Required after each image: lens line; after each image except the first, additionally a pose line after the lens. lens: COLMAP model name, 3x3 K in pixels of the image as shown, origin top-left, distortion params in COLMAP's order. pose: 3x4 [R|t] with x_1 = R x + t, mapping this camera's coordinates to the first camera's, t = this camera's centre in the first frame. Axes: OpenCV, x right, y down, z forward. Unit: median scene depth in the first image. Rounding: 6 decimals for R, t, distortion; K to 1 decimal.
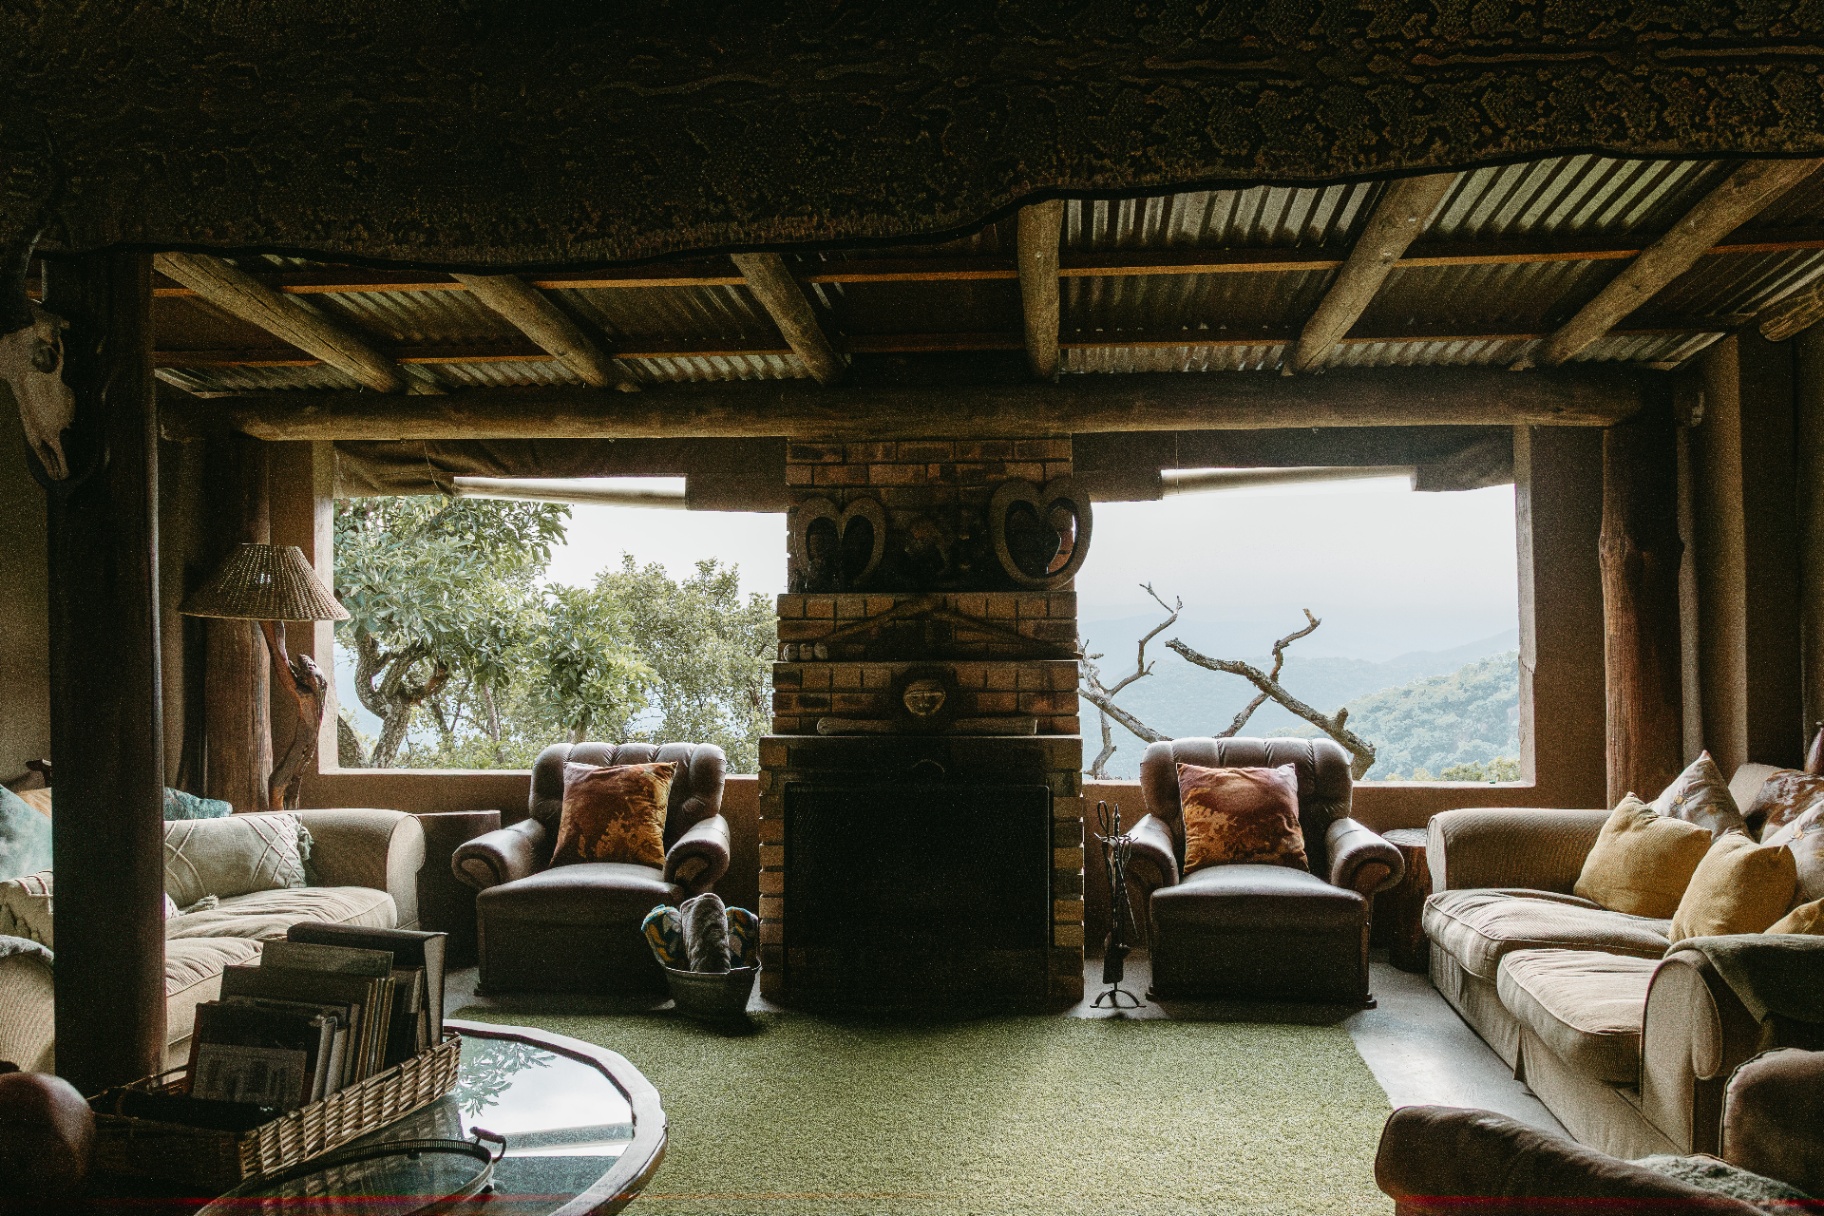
lens RADIAL K [[1592.8, 0, 931.9], [0, 1592.8, 608.2], [0, 0, 1]] dist [0.000581, -0.004503]
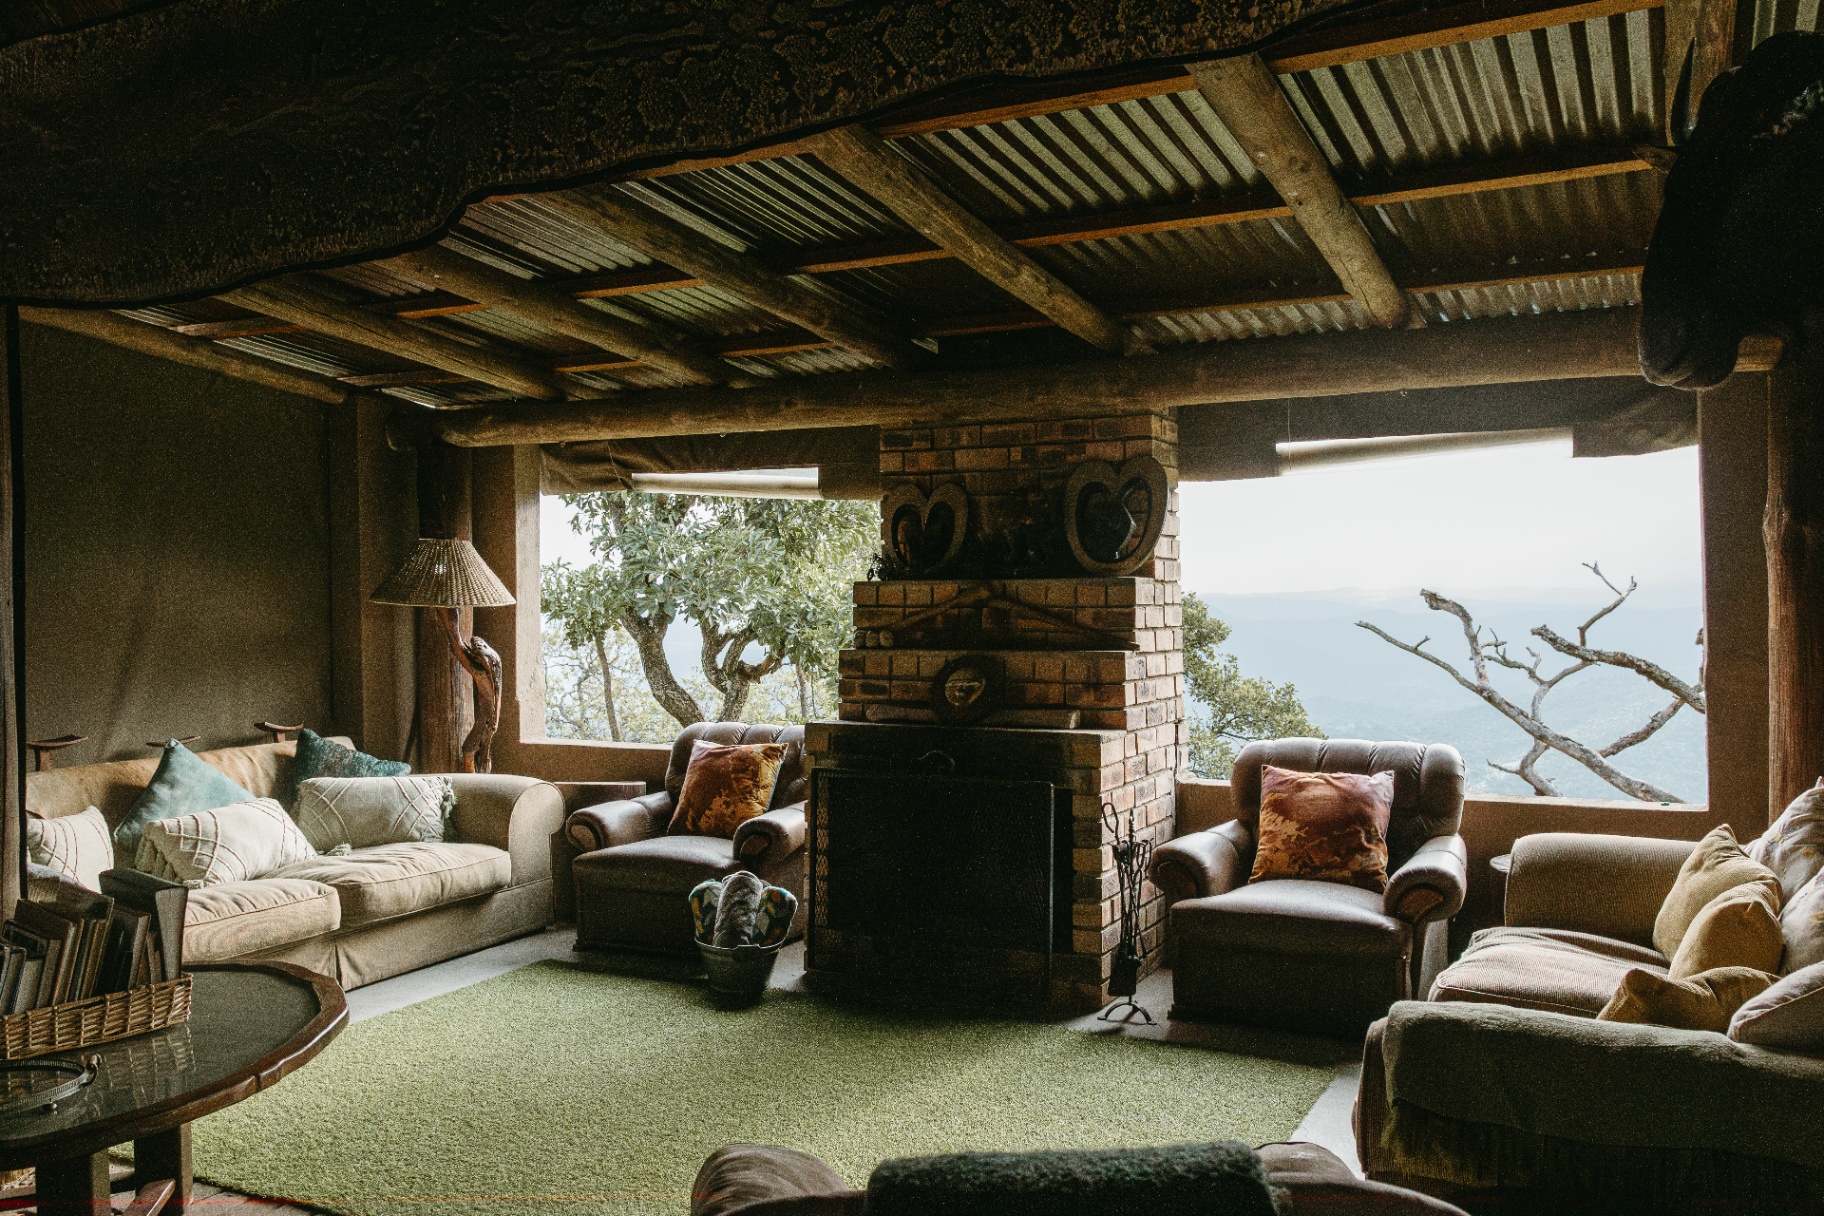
lens RADIAL K [[1592.8, 0, 931.9], [0, 1592.8, 608.2], [0, 0, 1]] dist [0.000581, -0.004503]
pose [[0.920191, 0.003502, -0.391455, 0.349345], [0.001670, 0.999916, 0.012870, -0.004944], [0.391467, -0.012497, 0.920107, 0.089000]]
